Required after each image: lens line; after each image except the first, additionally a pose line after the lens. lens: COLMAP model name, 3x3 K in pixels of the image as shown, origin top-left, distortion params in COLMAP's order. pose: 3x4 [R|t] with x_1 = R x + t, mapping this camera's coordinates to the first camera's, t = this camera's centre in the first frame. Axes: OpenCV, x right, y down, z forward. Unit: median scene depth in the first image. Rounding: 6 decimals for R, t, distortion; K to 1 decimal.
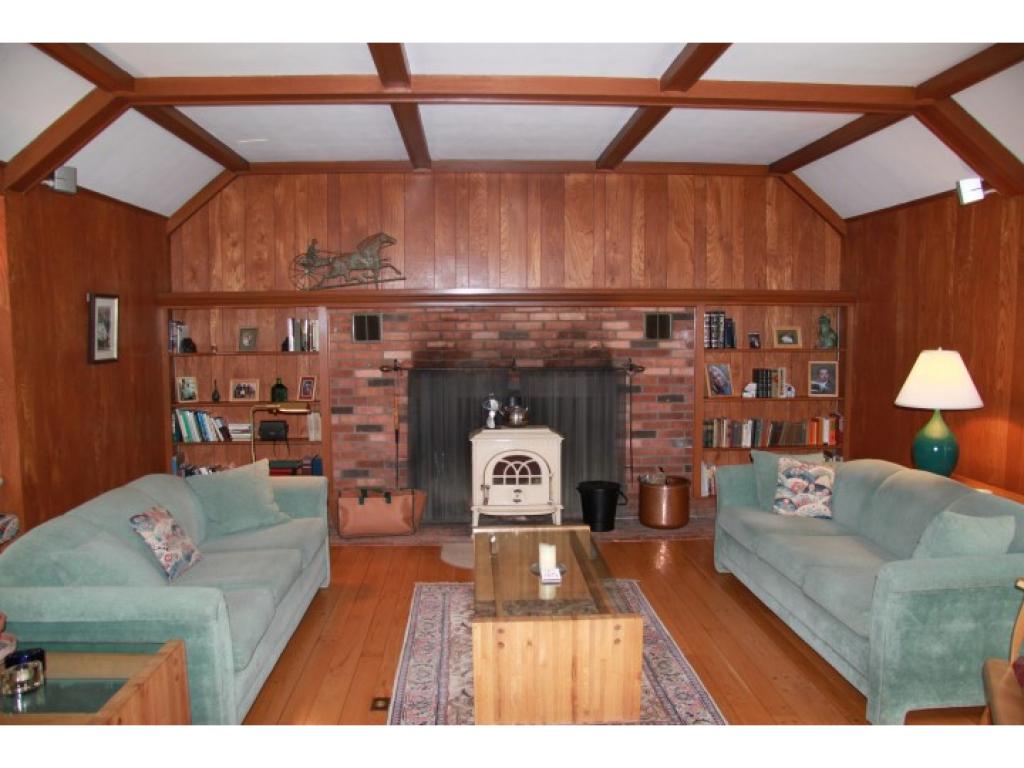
lens RADIAL K [[791.2, 0, 512.5], [0, 791.2, 393.0], [0, 0, 1]] dist [-0.166627, 0.130548]
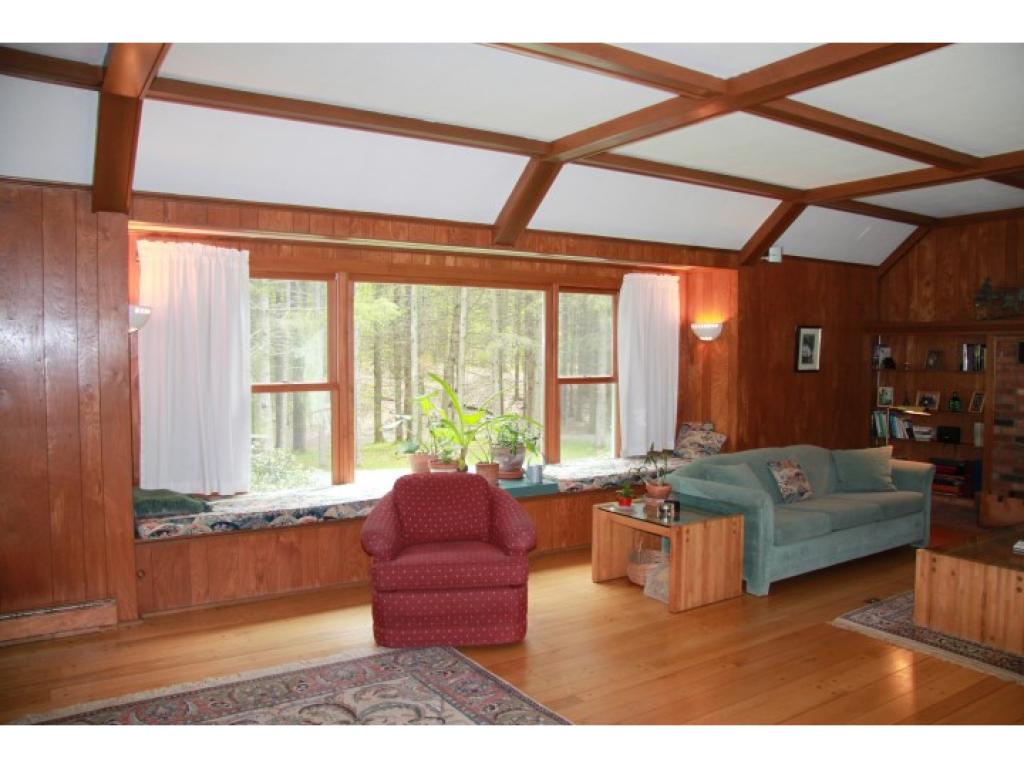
lens RADIAL K [[791.2, 0, 512.5], [0, 791.2, 393.0], [0, 0, 1]] dist [-0.166627, 0.130548]
pose [[0.497629, 0.052865, -0.865778, 0.384865], [-0.077372, 0.996867, 0.016398, 0.016076], [0.863932, 0.058827, 0.500160, -0.192285]]
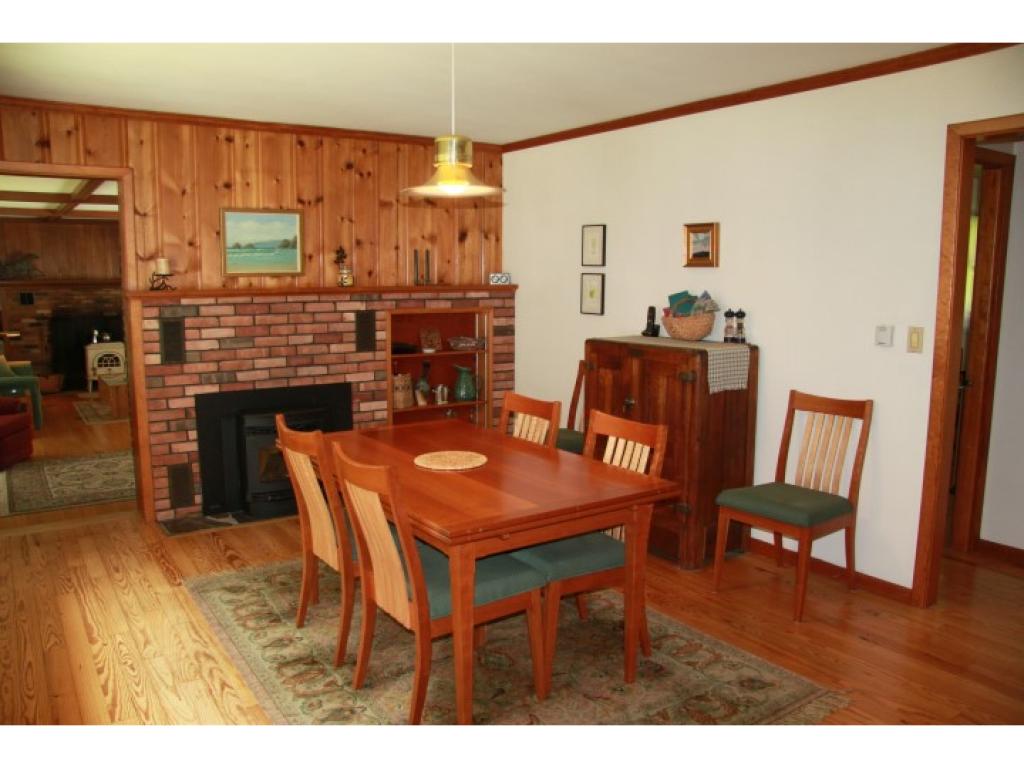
lens RADIAL K [[791.2, 0, 512.5], [0, 791.2, 393.0], [0, 0, 1]] dist [-0.166627, 0.130548]
pose [[0.854011, -0.070864, 0.515406, -0.130224], [0.038952, 0.996609, 0.072484, 0.071757], [-0.518794, -0.041826, 0.853875, -1.393263]]
